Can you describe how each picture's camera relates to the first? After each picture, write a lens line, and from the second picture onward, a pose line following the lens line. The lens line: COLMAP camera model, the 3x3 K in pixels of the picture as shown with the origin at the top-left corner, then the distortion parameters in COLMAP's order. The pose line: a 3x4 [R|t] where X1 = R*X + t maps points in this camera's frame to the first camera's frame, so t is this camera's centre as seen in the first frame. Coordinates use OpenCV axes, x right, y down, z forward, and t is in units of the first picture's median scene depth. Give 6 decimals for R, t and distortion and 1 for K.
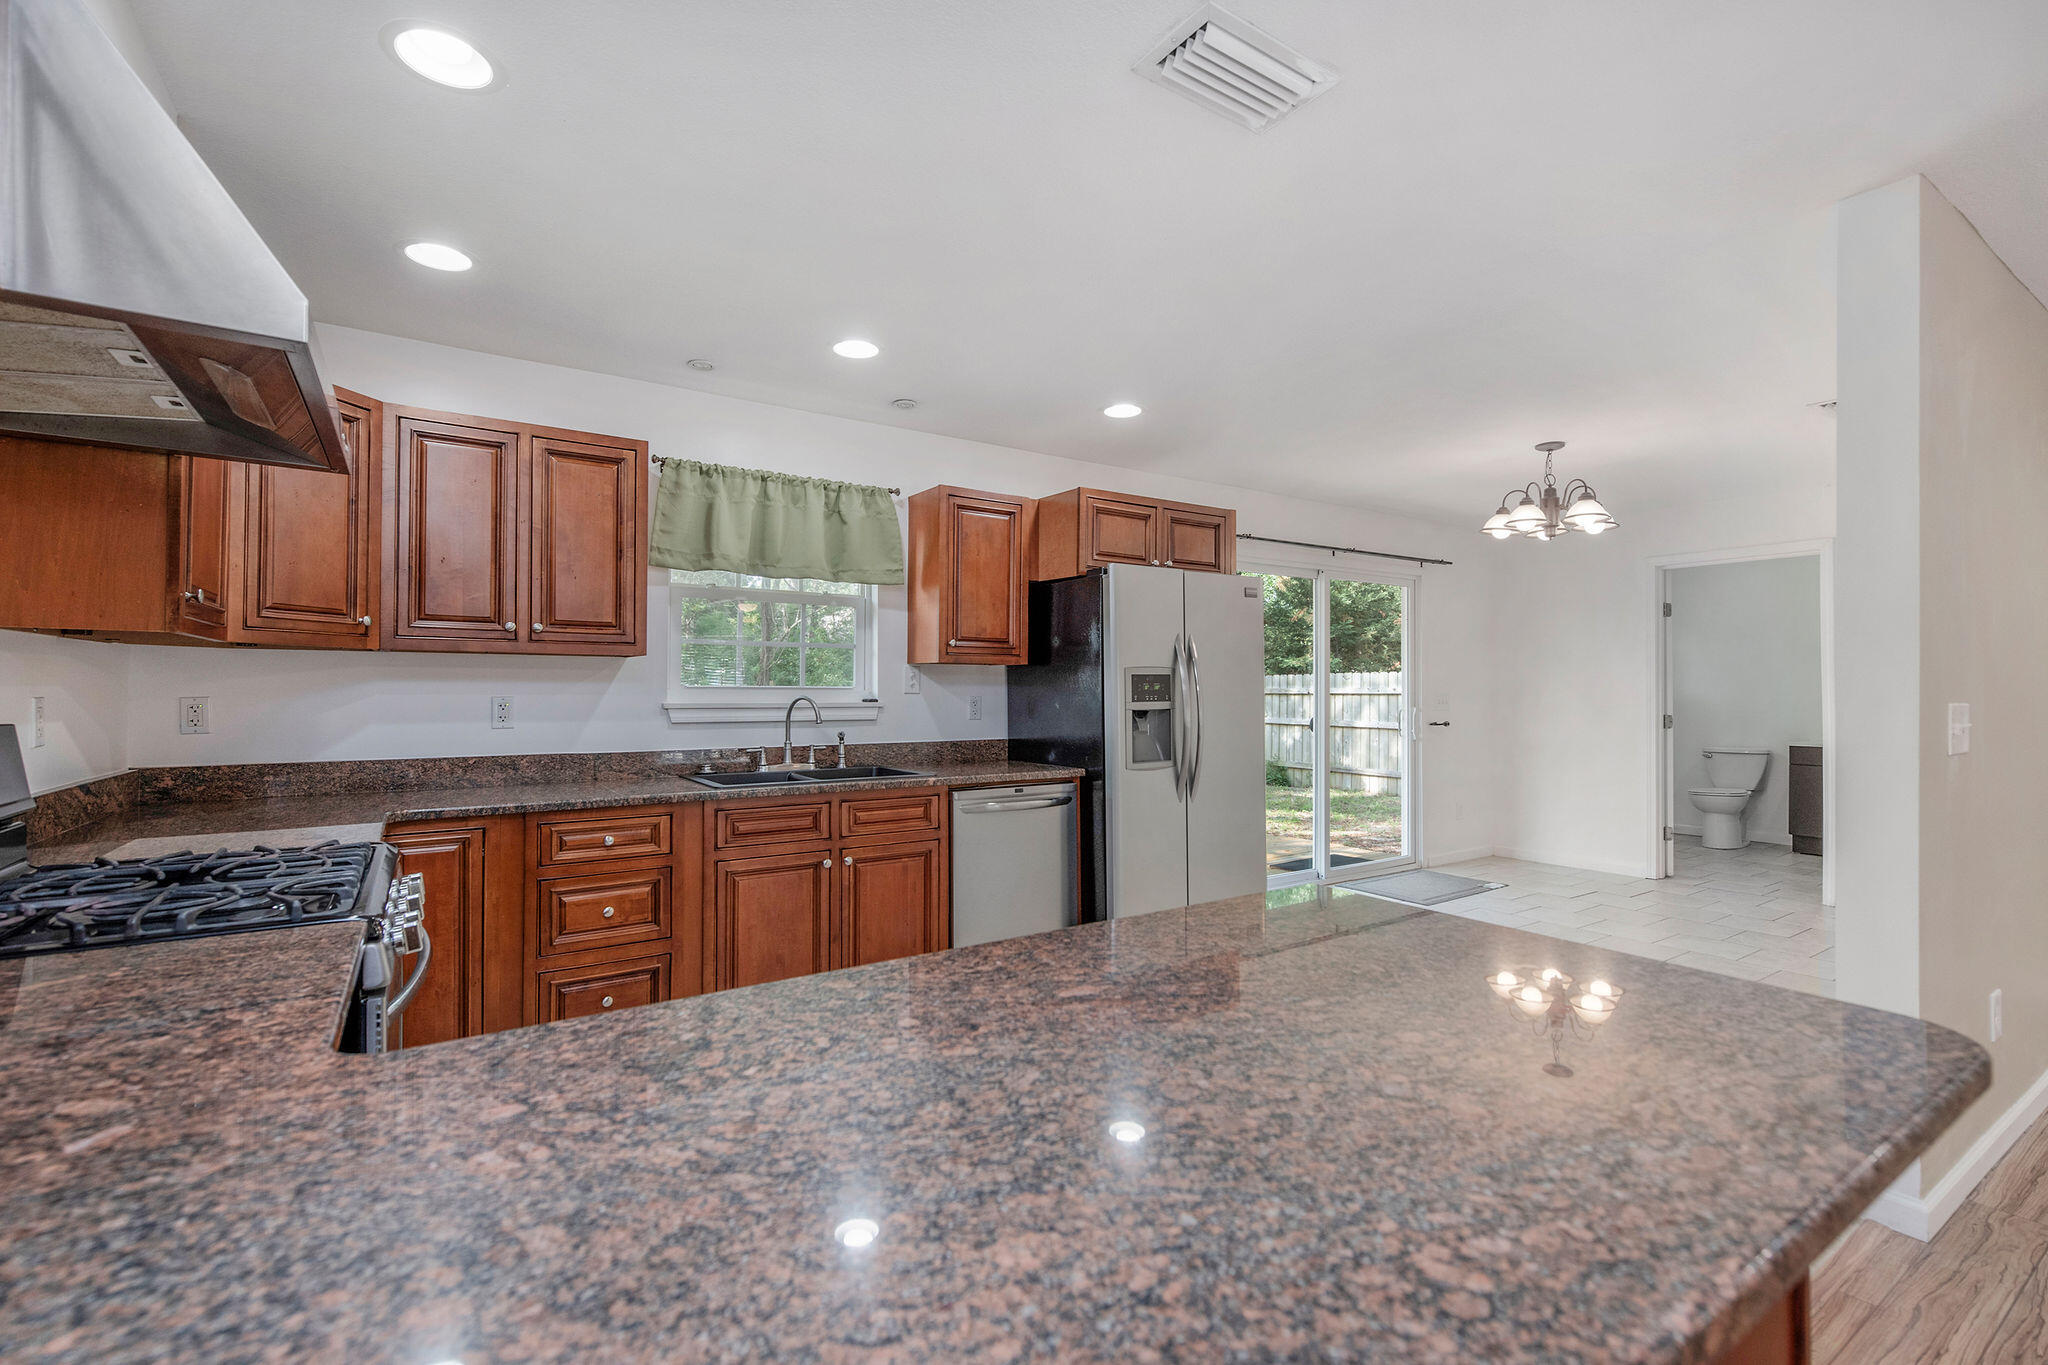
lens RADIAL K [[891.5, 0, 1024.0], [0, 891.5, 682.5], [0, 0, 1]] dist [-0.000131, -0.000032]
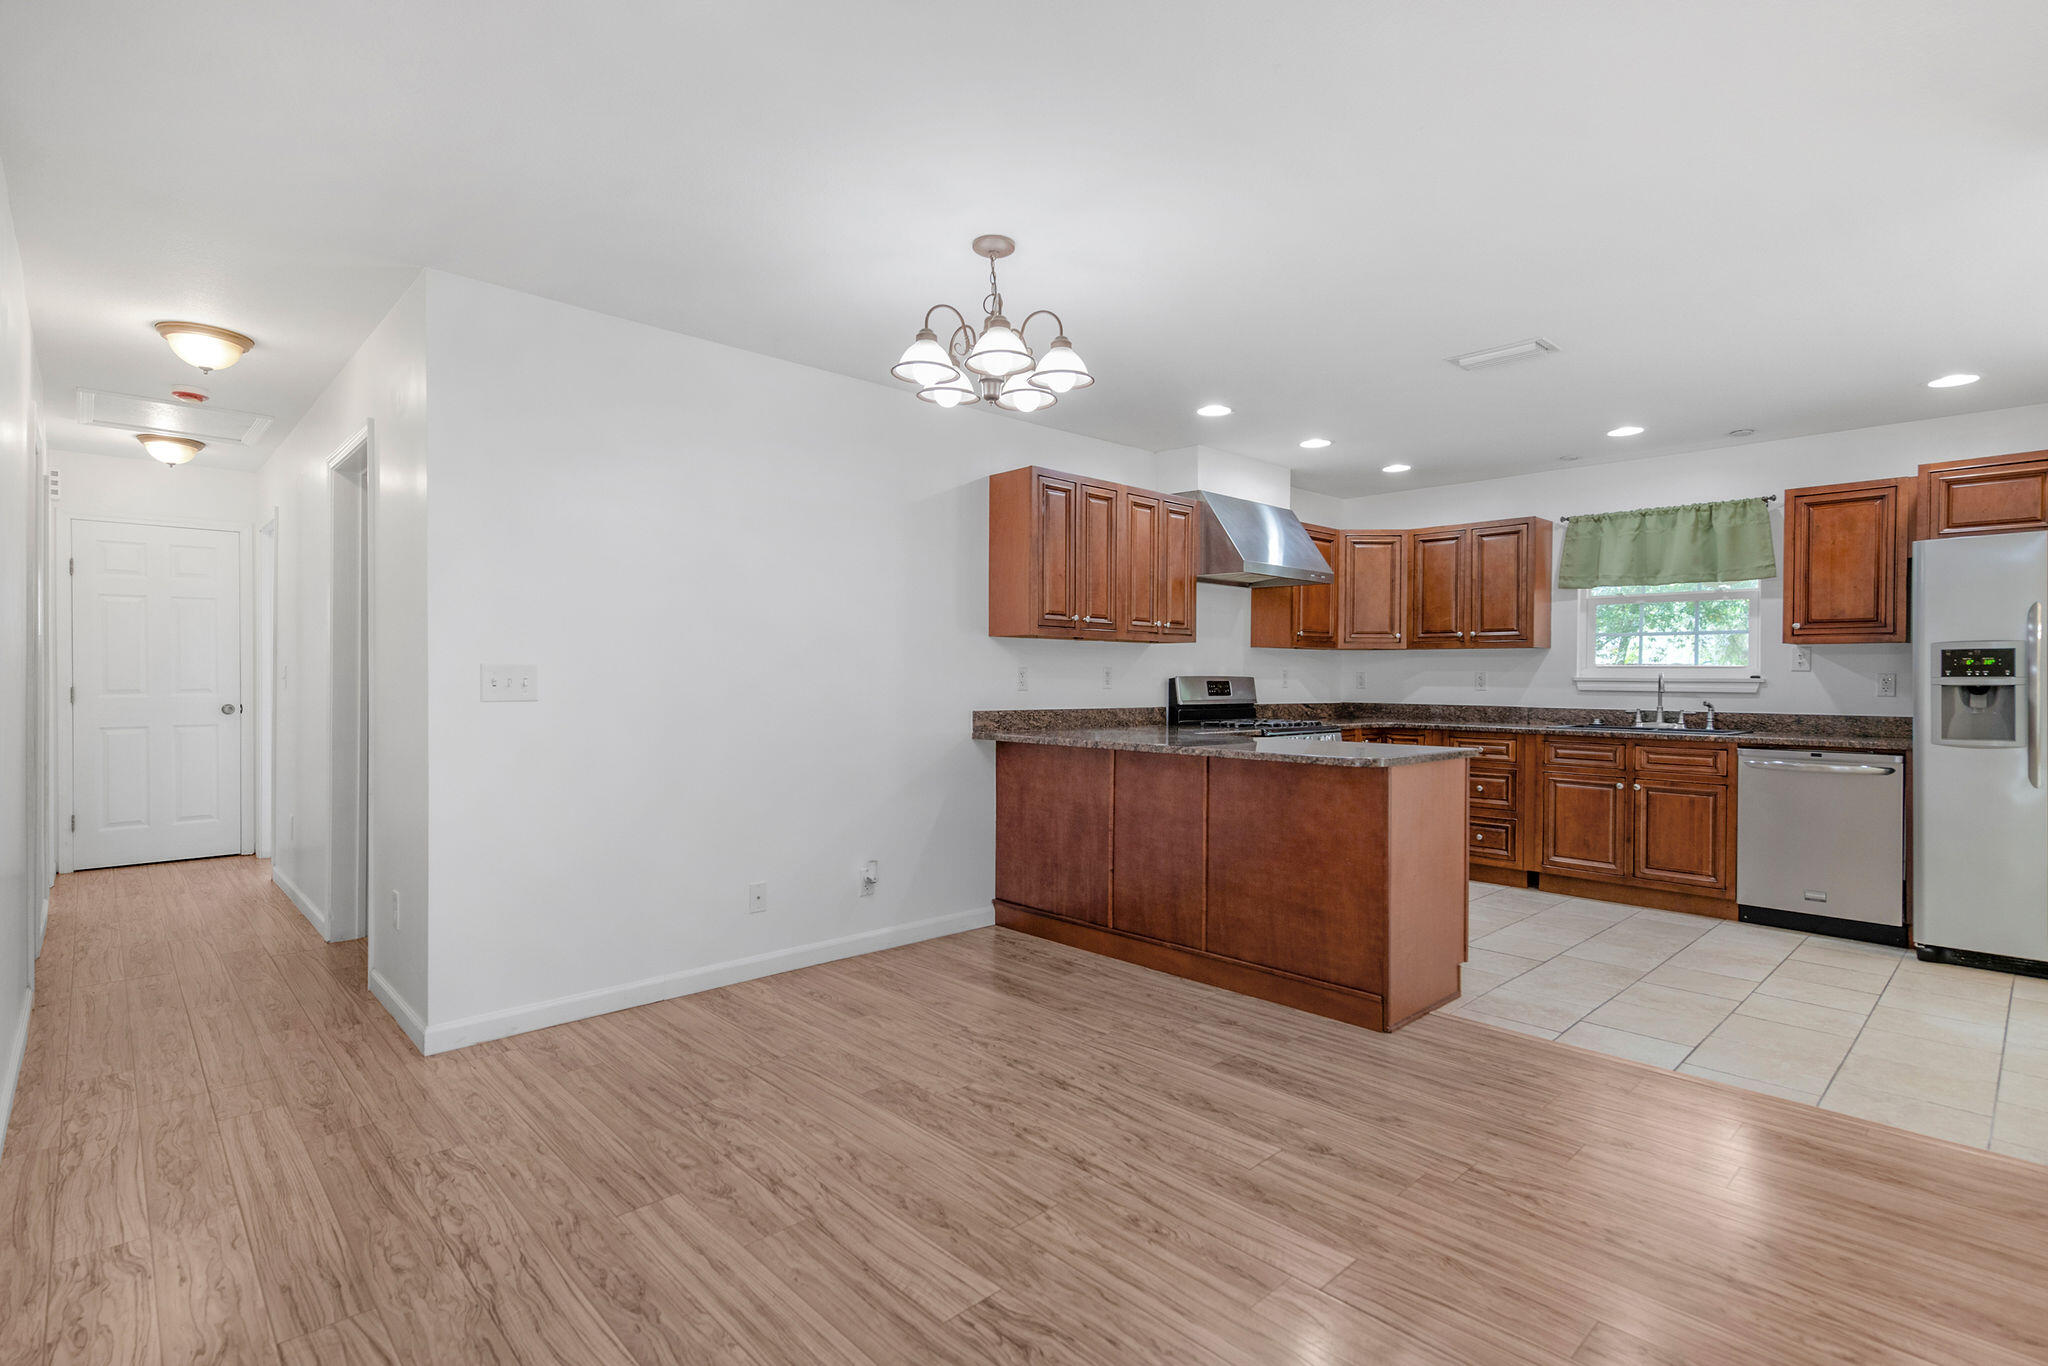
lens RADIAL K [[984.6, 0, 1024.0], [0, 984.6, 683.0], [0, 0, 1]] dist [0.002812, -0.000573]
pose [[0.171970, 0.004673, -0.985091, 1.030506], [-0.000053, 0.999989, 0.004735, 0.023756], [0.985102, -0.000762, 0.171968, -0.201548]]
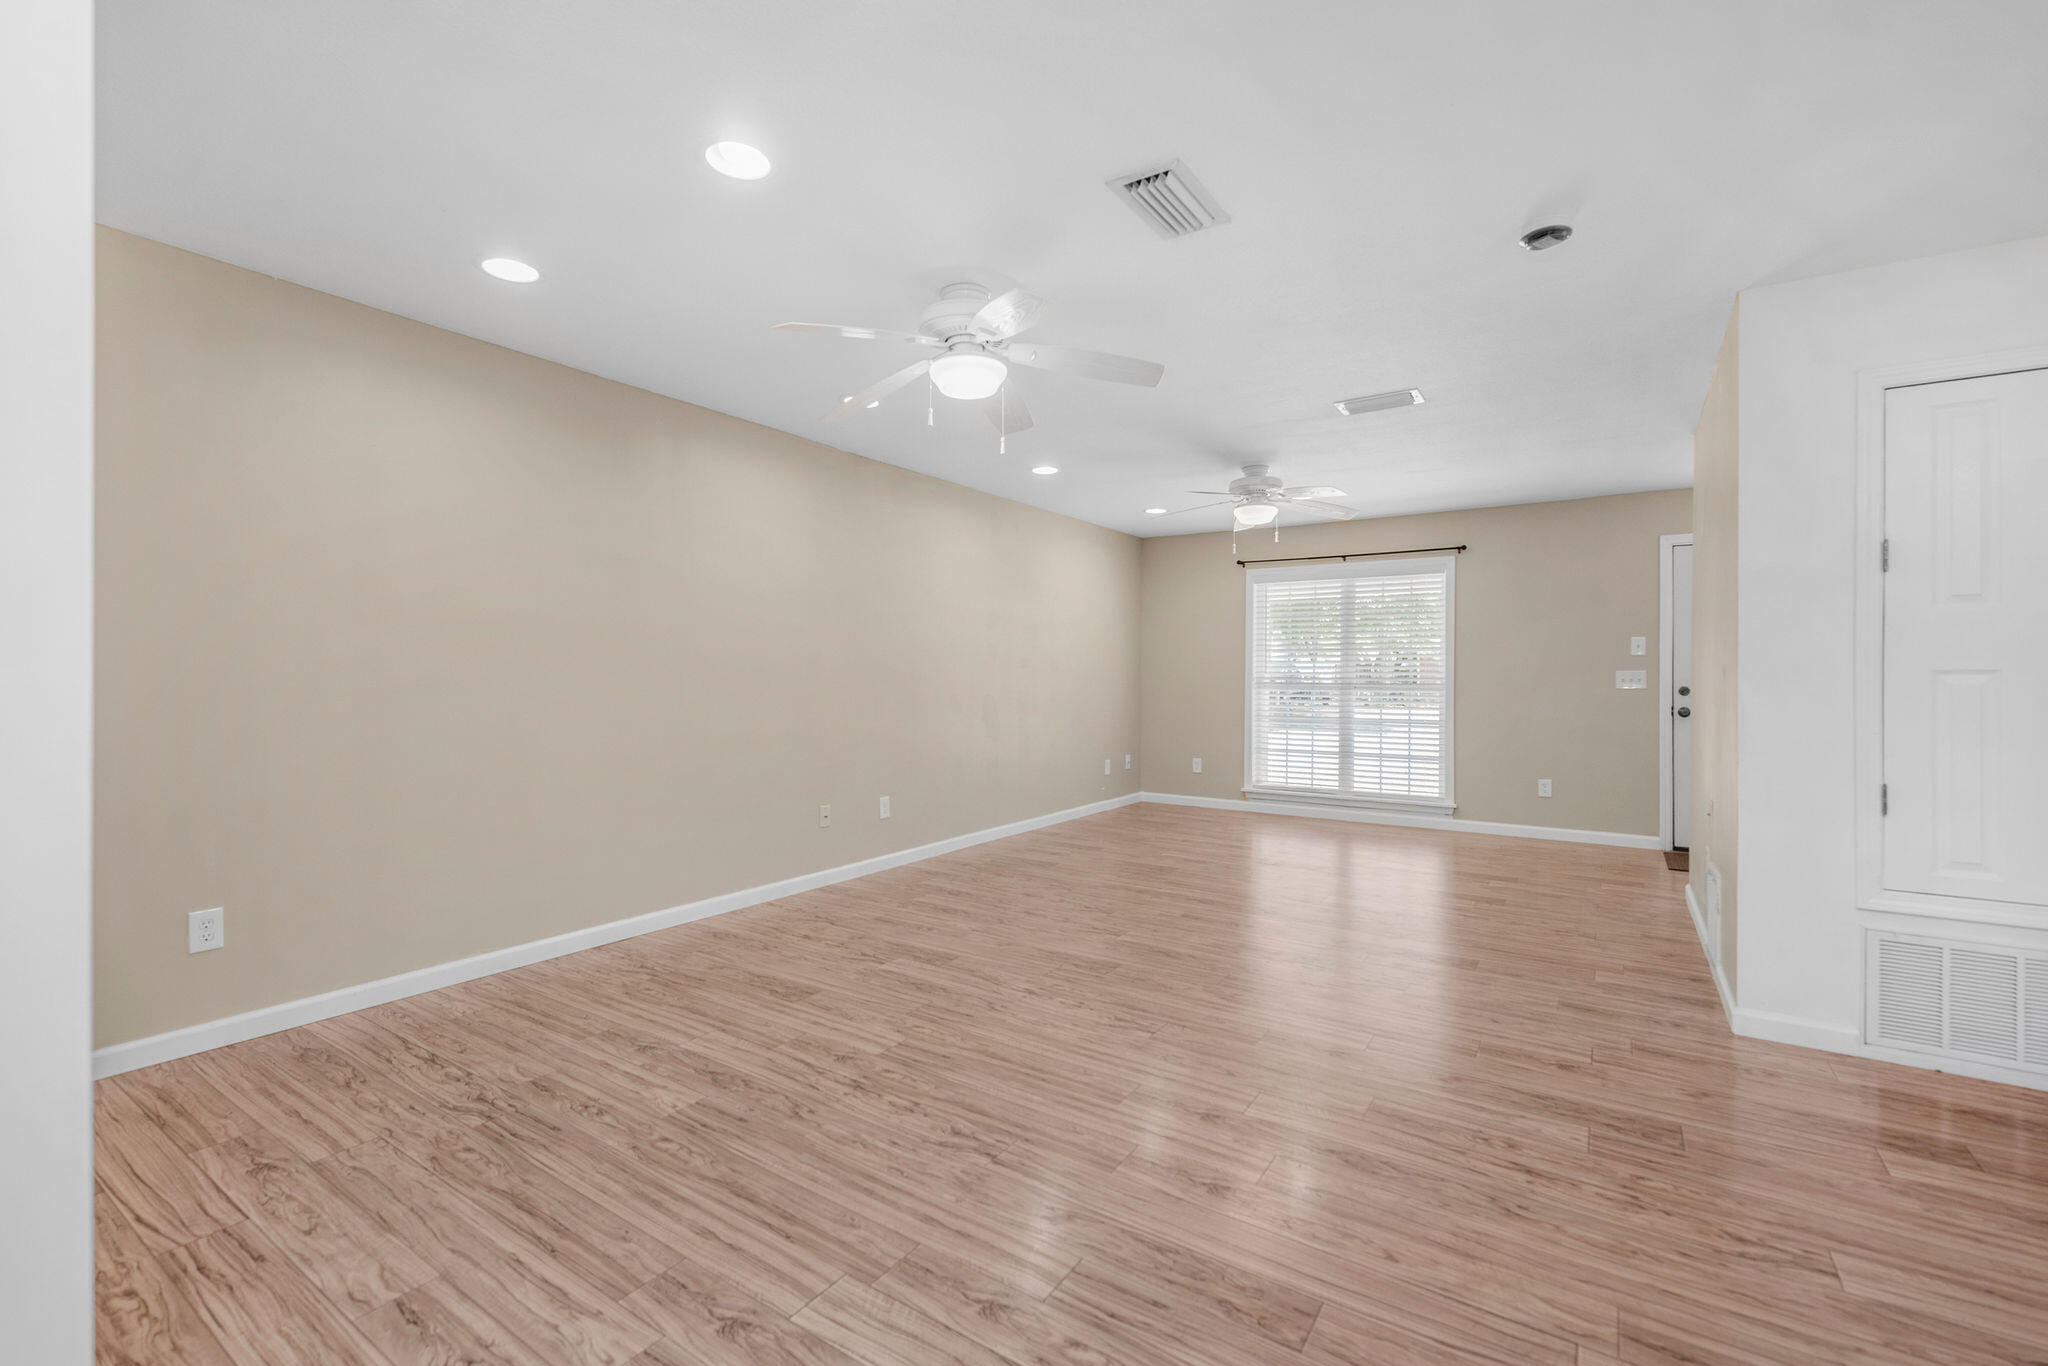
lens RADIAL K [[871.7, 0, 1018.4], [0, 871.7, 663.2], [0, 0, 1]] dist [0.003198, -0.000530]
pose [[-0.376731, 0.008127, 0.926287, 0.284527], [-0.006019, 0.999919, -0.011221, 0.023405], [-0.926303, -0.009803, -0.376652, 0.428171]]
